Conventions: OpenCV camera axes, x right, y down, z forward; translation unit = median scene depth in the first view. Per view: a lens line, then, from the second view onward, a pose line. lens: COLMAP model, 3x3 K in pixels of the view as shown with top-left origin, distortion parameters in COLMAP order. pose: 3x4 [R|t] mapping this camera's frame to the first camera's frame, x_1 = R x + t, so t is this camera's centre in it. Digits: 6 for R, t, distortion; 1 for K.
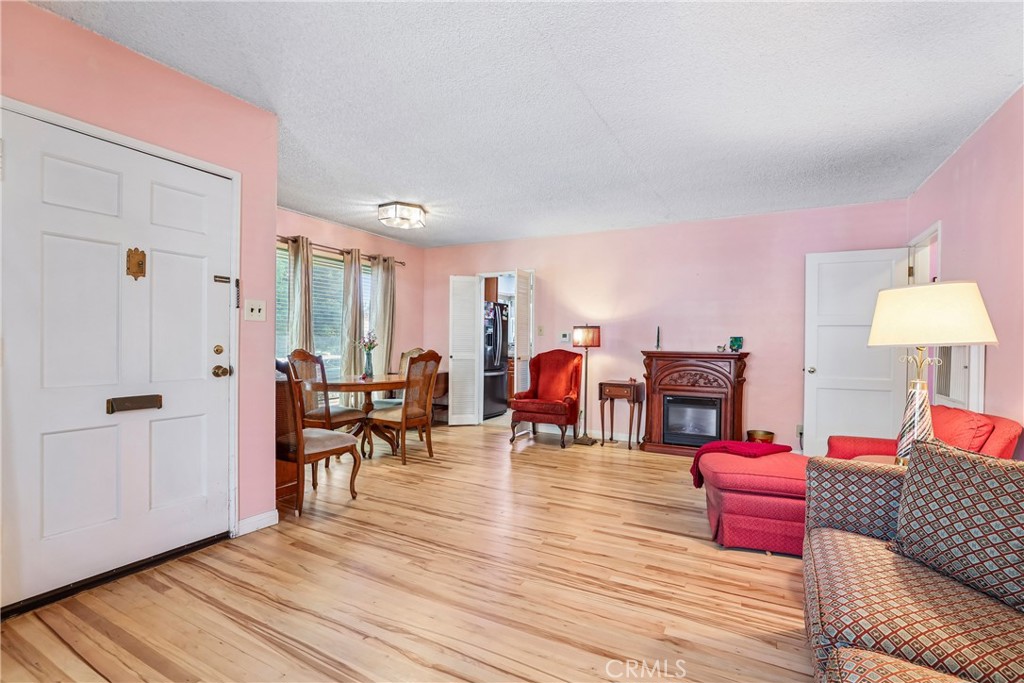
lens RADIAL K [[479.4, 0, 510.9], [0, 479.4, 344.3], [0, 0, 1]] dist [-0.001831, -0.000098]
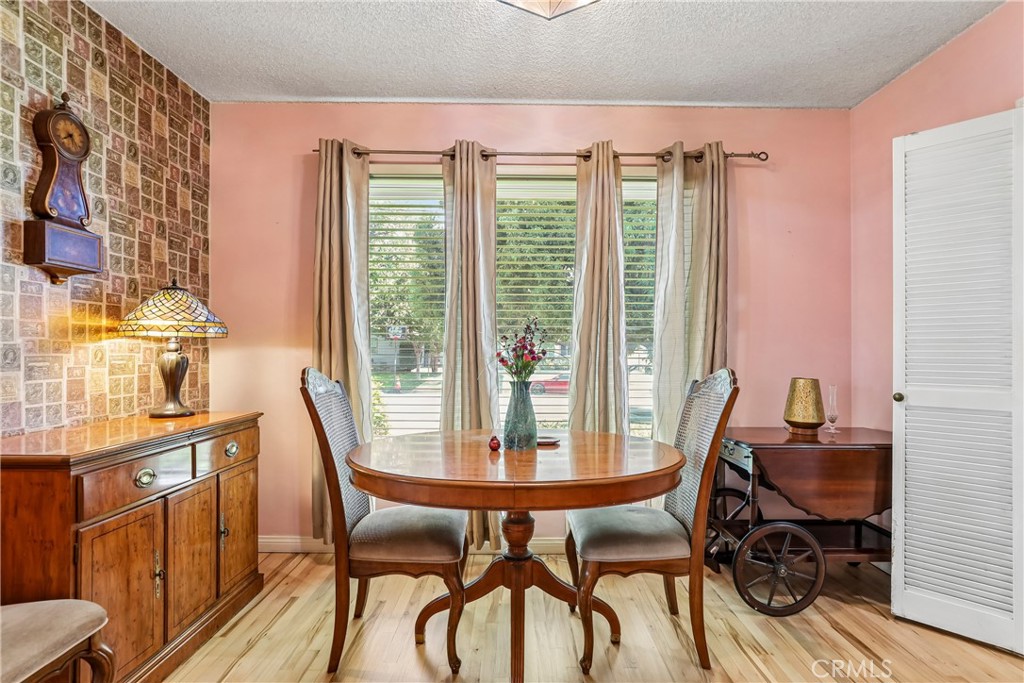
lens RADIAL K [[499.8, 0, 513.9], [0, 499.8, 348.1], [0, 0, 1]] dist [-0.000297, 0.000923]
pose [[0.499576, -0.007362, -0.866239, 0.037456], [-0.002154, 0.999950, -0.009740, -0.003566], [0.866267, 0.006732, 0.499535, 0.672834]]
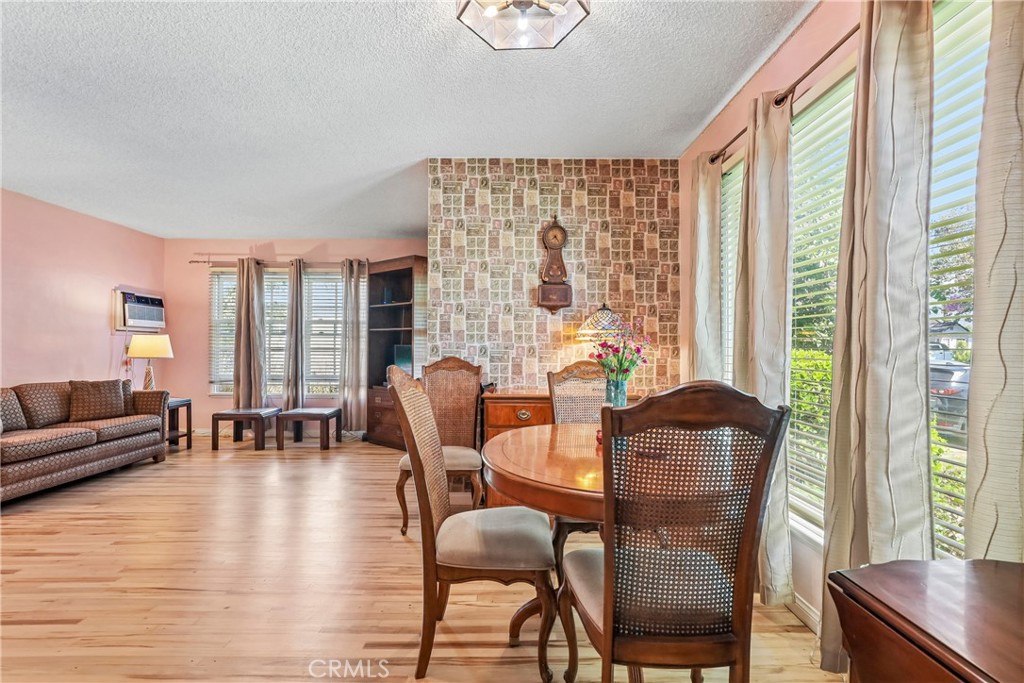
lens RADIAL K [[499.8, 0, 511.1], [0, 499.8, 343.6], [0, 0, 1]] dist [-0.000297, 0.000923]
pose [[-0.868409, -0.009146, -0.495764, -0.031216], [-0.007894, 0.999958, -0.004620, -0.007406], [0.495786, -0.000098, -0.868445, 1.097776]]
